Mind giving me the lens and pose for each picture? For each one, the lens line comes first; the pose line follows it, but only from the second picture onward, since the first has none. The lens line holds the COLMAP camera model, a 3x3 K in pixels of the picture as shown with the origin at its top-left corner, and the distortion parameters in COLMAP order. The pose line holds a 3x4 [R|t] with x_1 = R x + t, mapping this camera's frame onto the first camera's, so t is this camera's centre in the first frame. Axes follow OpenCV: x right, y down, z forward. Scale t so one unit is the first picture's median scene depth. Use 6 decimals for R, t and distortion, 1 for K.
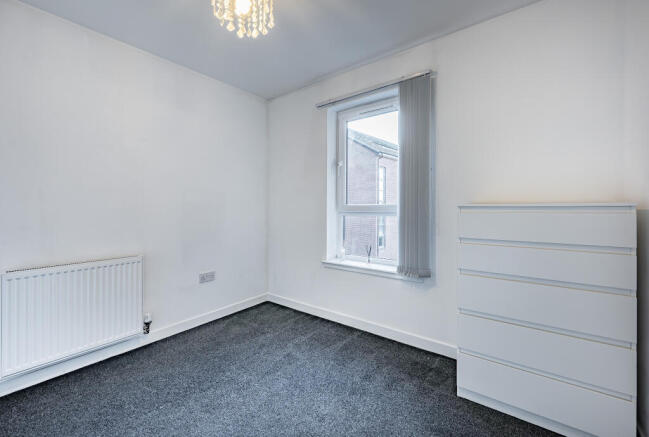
lens RADIAL K [[266.8, 0, 323.2], [0, 266.8, 207.4], [0, 0, 1]] dist [-0.000008, 0.000079]
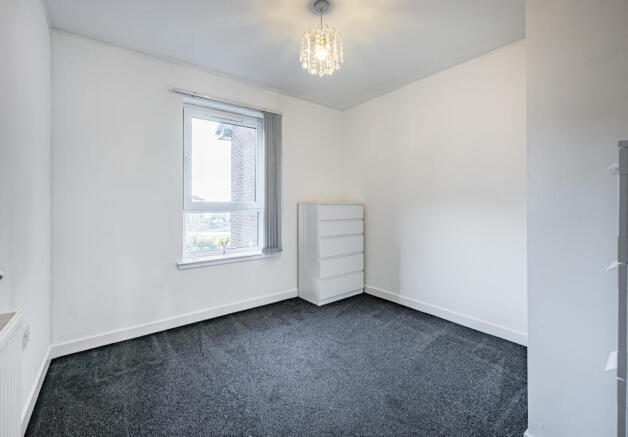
lens RADIAL K [[266.6, 0, 313.8], [0, 266.6, 204.6], [0, 0, 1]] dist [0.000249, 0.000163]
pose [[0.262213, 0.004712, 0.964998, -0.948201], [-0.002500, 0.999988, -0.004204, 0.005886], [-0.965007, -0.001310, 0.262222, 0.402455]]
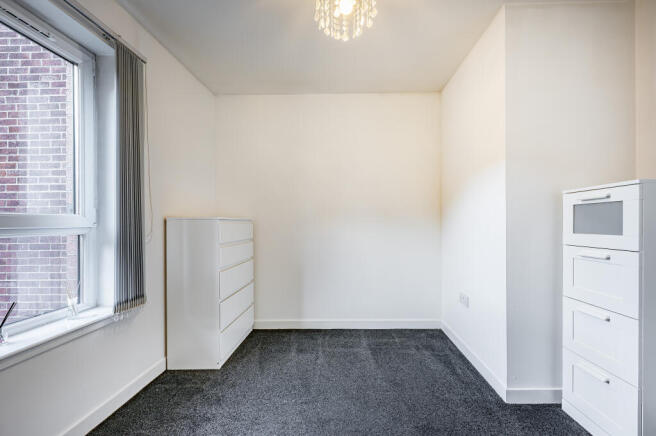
lens RADIAL K [[263.3, 0, 347.6], [0, 263.3, 224.6], [0, 0, 1]] dist [0.001056, 0.000085]
pose [[-0.594090, -0.003368, 0.804391, -0.631530], [0.002091, 0.999981, 0.005731, 0.008186], [-0.804396, 0.005087, -0.594072, 0.915447]]
